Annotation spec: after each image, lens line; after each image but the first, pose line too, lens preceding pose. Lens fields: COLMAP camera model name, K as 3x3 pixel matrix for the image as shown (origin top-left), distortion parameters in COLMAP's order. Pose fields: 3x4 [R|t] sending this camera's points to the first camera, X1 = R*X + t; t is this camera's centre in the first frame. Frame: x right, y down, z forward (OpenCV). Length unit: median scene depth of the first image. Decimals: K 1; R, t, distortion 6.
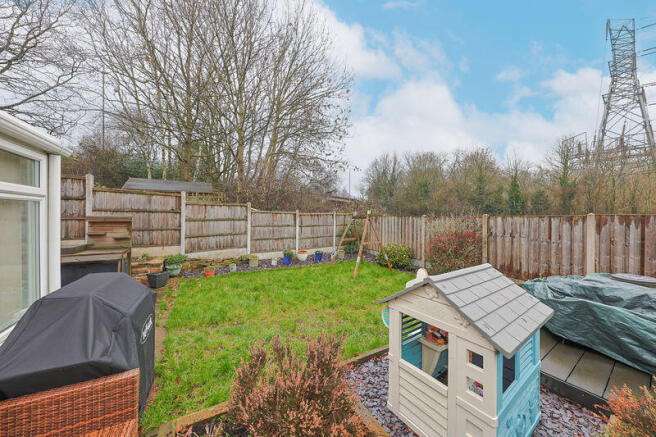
lens RADIAL K [[219.5, 0, 334.1], [0, 219.5, 215.8], [0, 0, 1]] dist [-0.006806, -0.000176]
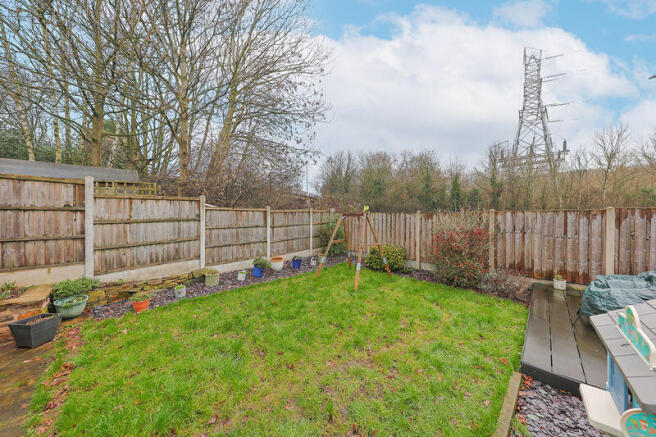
lens RADIAL K [[219.5, 0, 337.7], [0, 219.5, 214.1], [0, 0, 1]] dist [0.000777, -0.003710]
pose [[0.971534, -0.012928, 0.236548, -0.127592], [0.011879, 0.999912, 0.005861, 0.000123], [-0.236603, -0.002885, 0.971602, 0.195723]]
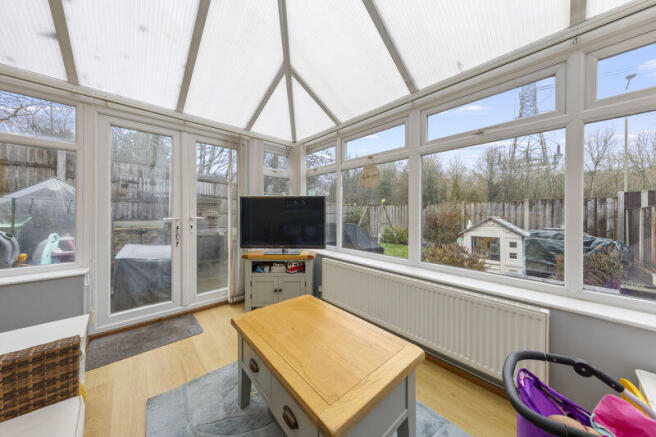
lens RADIAL K [[213.5, 0, 333.9], [0, 213.5, 212.7], [0, 0, 1]] dist [0.000106, 0.000000]
pose [[0.980493, -0.004484, 0.196505, -0.349758], [0.004758, 0.999988, -0.000921, 0.051223], [-0.196498, 0.001838, 0.980502, -0.190820]]
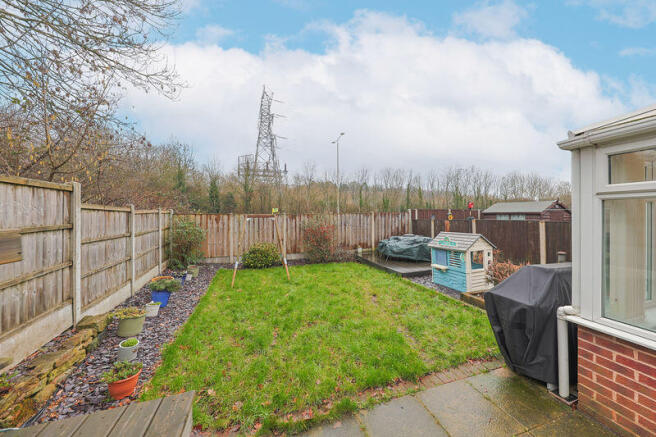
lens RADIAL K [[230.2, 0, 329.6], [0, 230.2, 213.0], [0, 0, 1]] dist [-0.000249, -0.000020]
pose [[0.256047, -0.005982, 0.966646, -0.663804], [0.006535, 0.999969, 0.004457, -0.007111], [-0.966642, 0.005175, 0.256078, 0.468767]]
